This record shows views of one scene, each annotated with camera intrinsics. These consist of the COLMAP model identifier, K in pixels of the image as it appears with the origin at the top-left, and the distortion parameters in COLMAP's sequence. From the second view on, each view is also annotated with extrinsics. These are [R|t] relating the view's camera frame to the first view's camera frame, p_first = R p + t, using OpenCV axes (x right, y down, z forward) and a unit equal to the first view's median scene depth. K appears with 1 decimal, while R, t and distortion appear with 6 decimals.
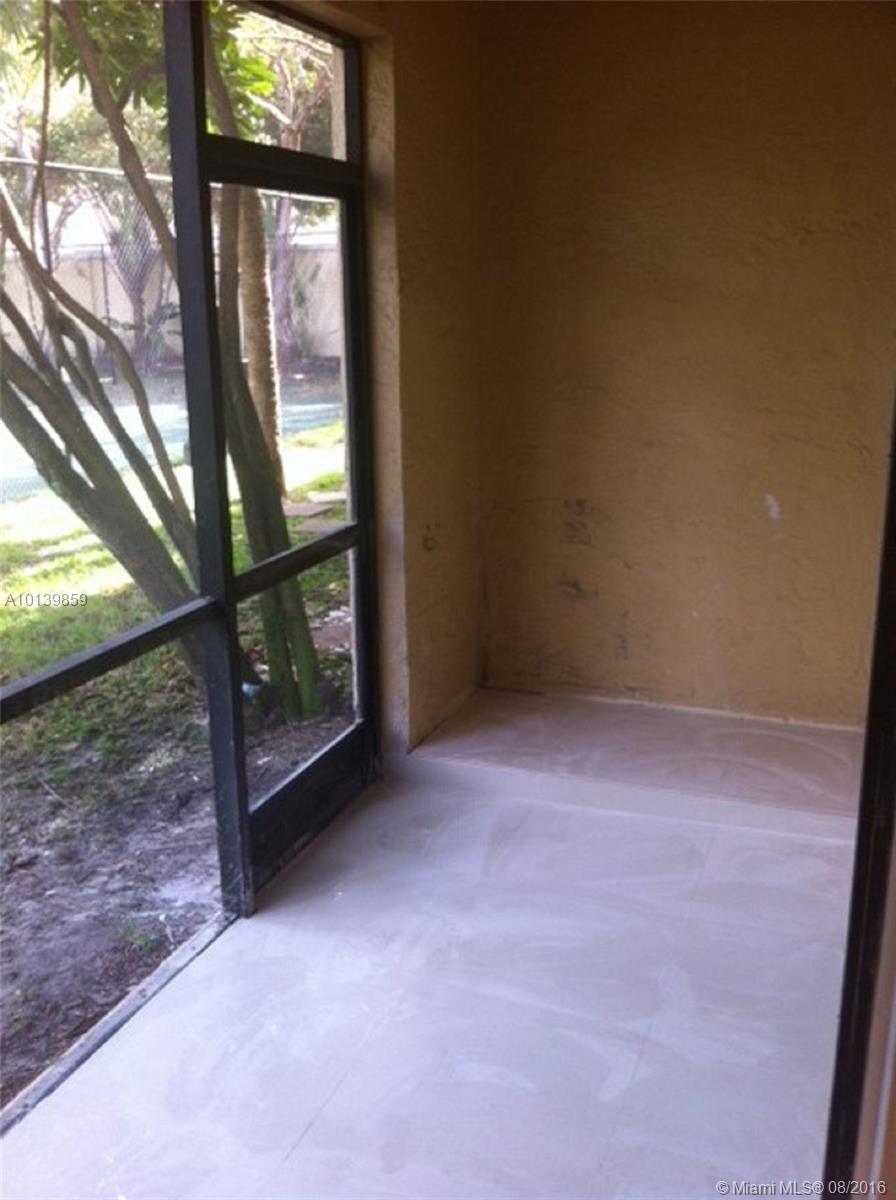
lens RADIAL K [[1182.7, 0, 444.4], [0, 1182.7, 601.1], [0, 0, 1]] dist [-0.014660, 0.000000]
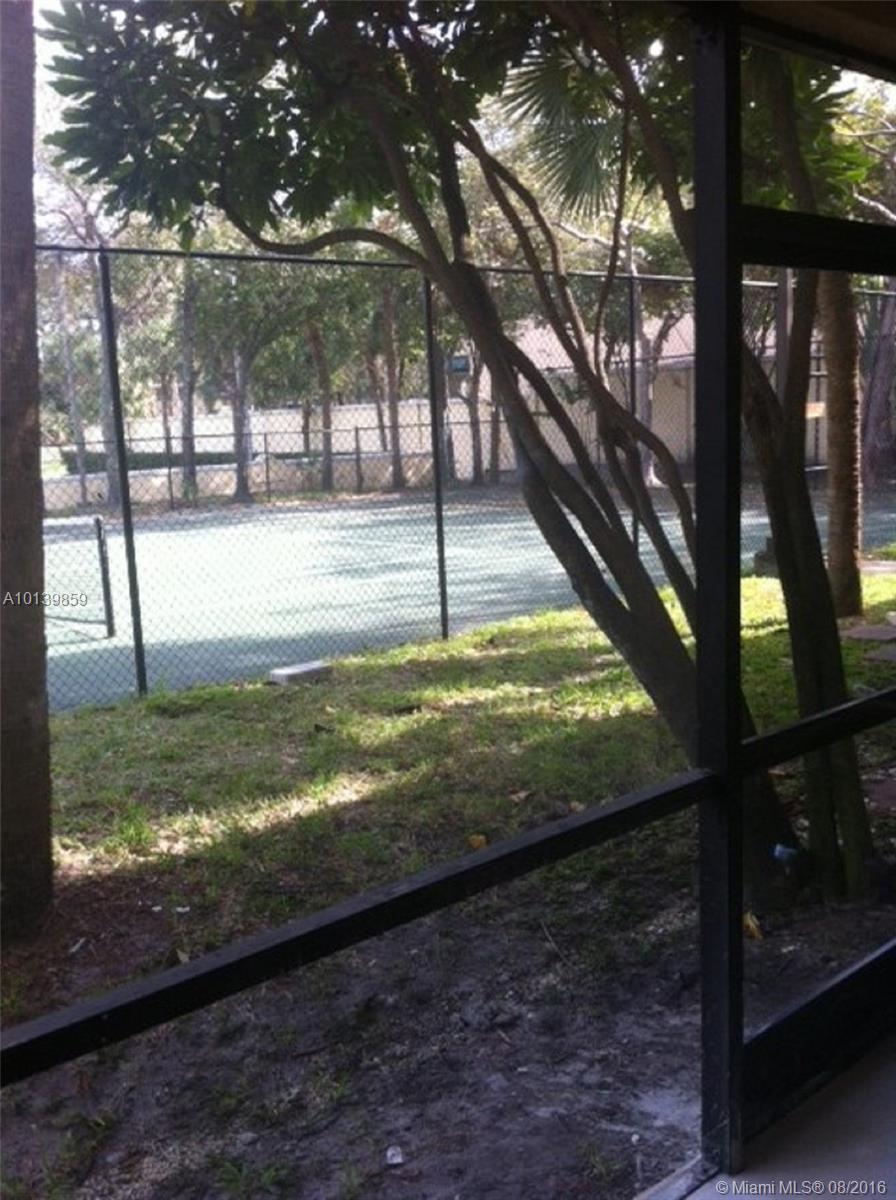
lens RADIAL K [[1182.7, 0, 447.1], [0, 1182.7, 593.3], [0, 0, 1]] dist [-0.014660, 0.000000]
pose [[0.884971, 0.047307, -0.463237, 0.006698], [-0.089851, 0.993478, -0.070195, -0.031931], [0.456895, 0.103743, 0.883450, 0.128027]]
